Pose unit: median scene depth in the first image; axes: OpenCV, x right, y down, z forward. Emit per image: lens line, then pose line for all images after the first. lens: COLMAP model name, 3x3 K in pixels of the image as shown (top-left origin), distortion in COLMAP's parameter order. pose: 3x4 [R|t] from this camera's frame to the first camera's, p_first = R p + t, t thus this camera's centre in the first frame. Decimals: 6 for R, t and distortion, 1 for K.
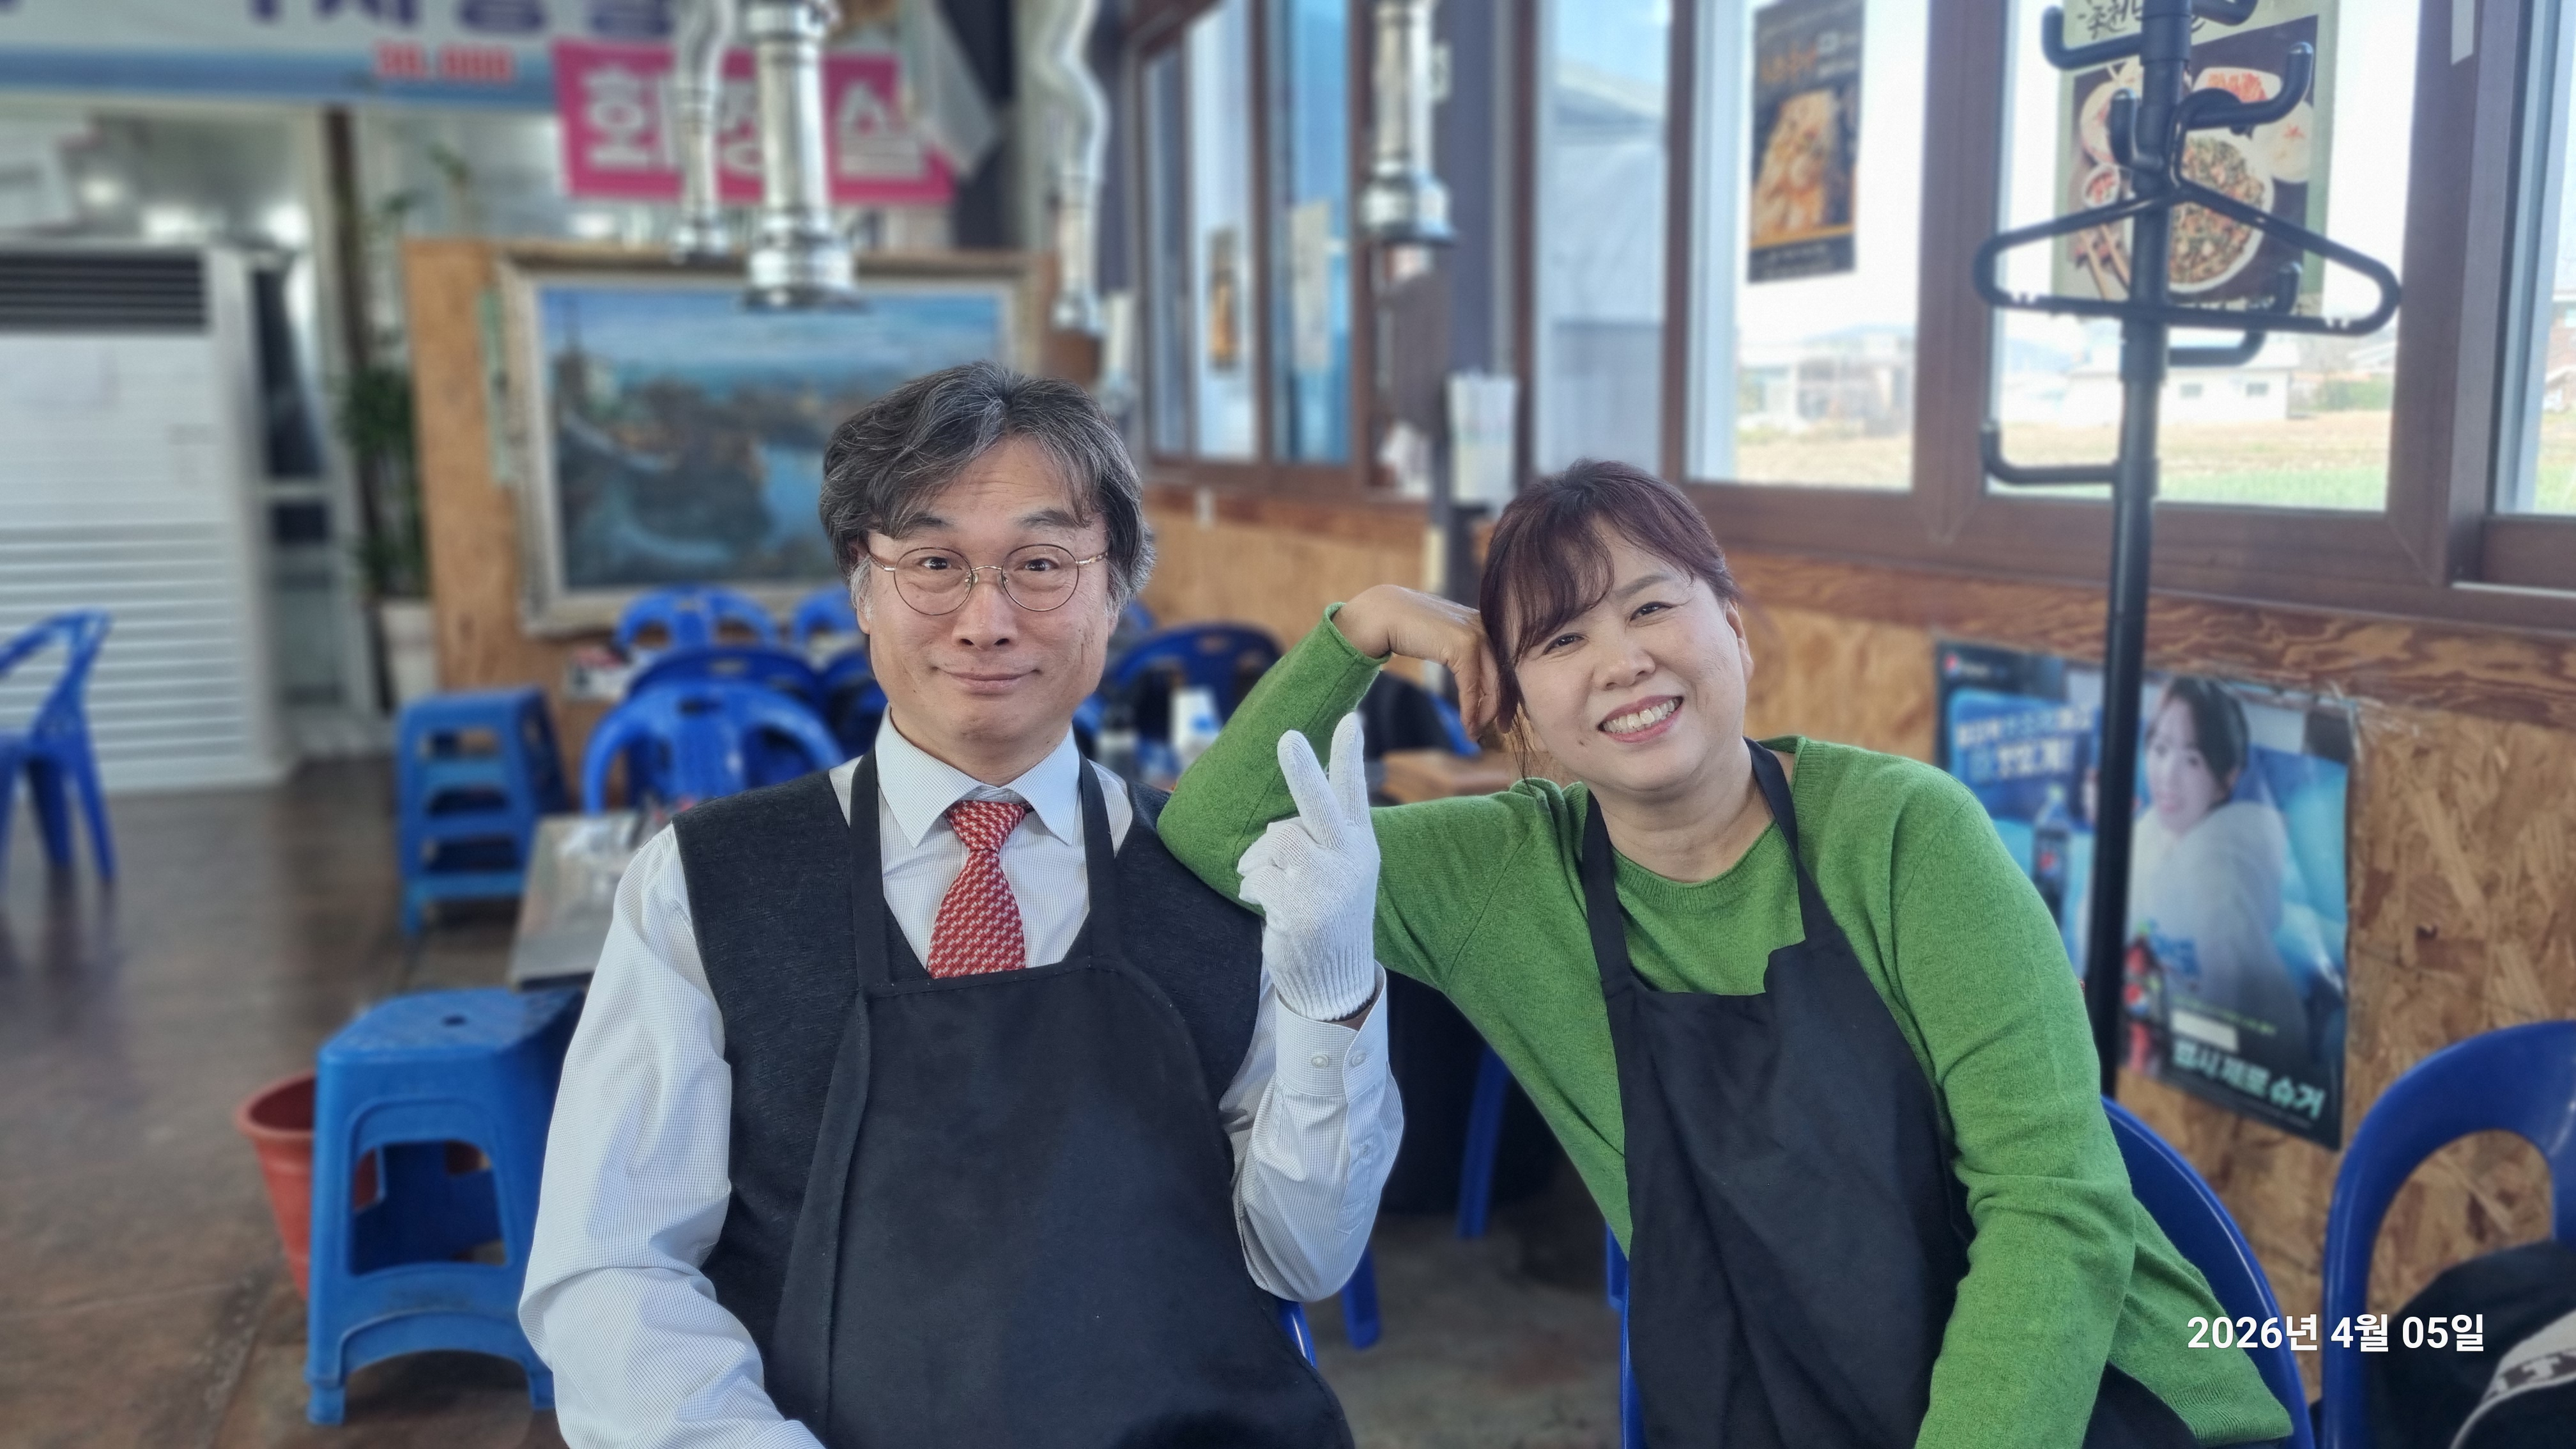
lens RADIAL K [[1964.6, 0, 1335.4], [0, 1964.6, 725.2], [0, 0, 1]] dist [0.067552, -0.058488]
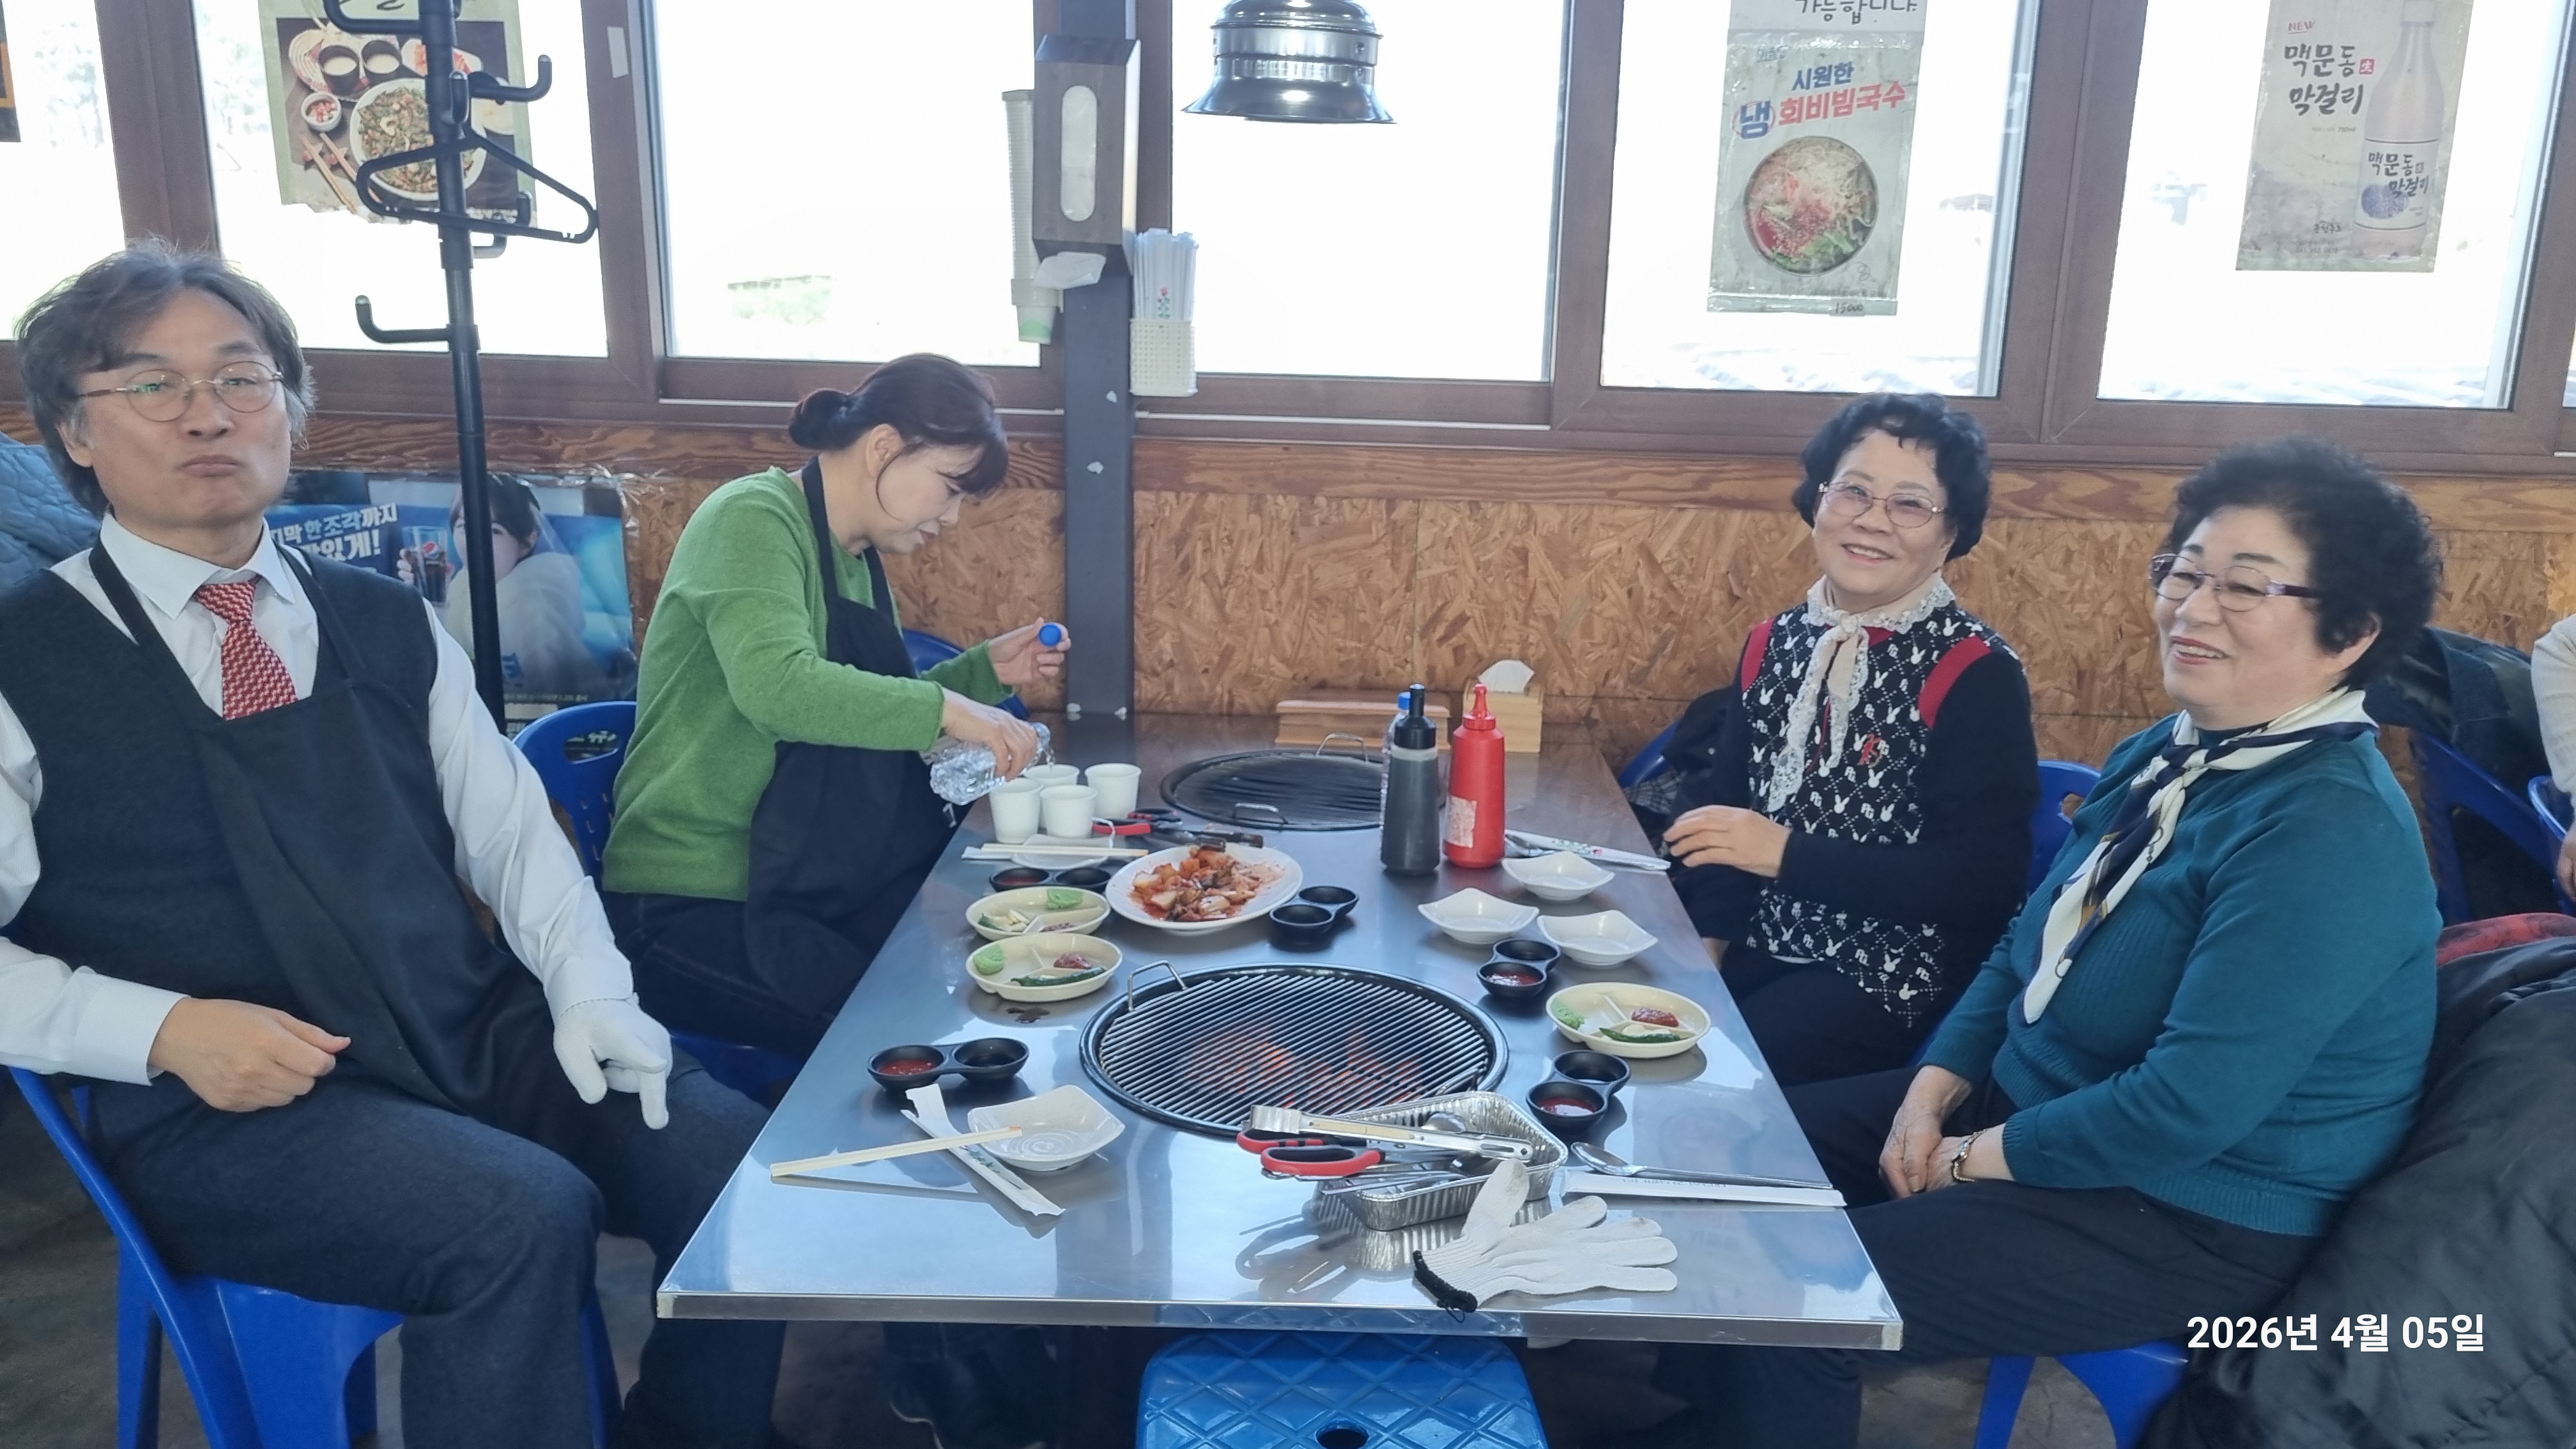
lens RADIAL K [[1907.6, 0, 1284.7], [0, 1907.6, 728.4], [0, 0, 1]] dist [0.072014, -0.050819]
pose [[0.356436, -0.181887, 0.916444, -0.745598], [0.118253, 0.981762, 0.148858, 0.018771], [-0.926806, 0.055314, 0.371444, -0.057858]]
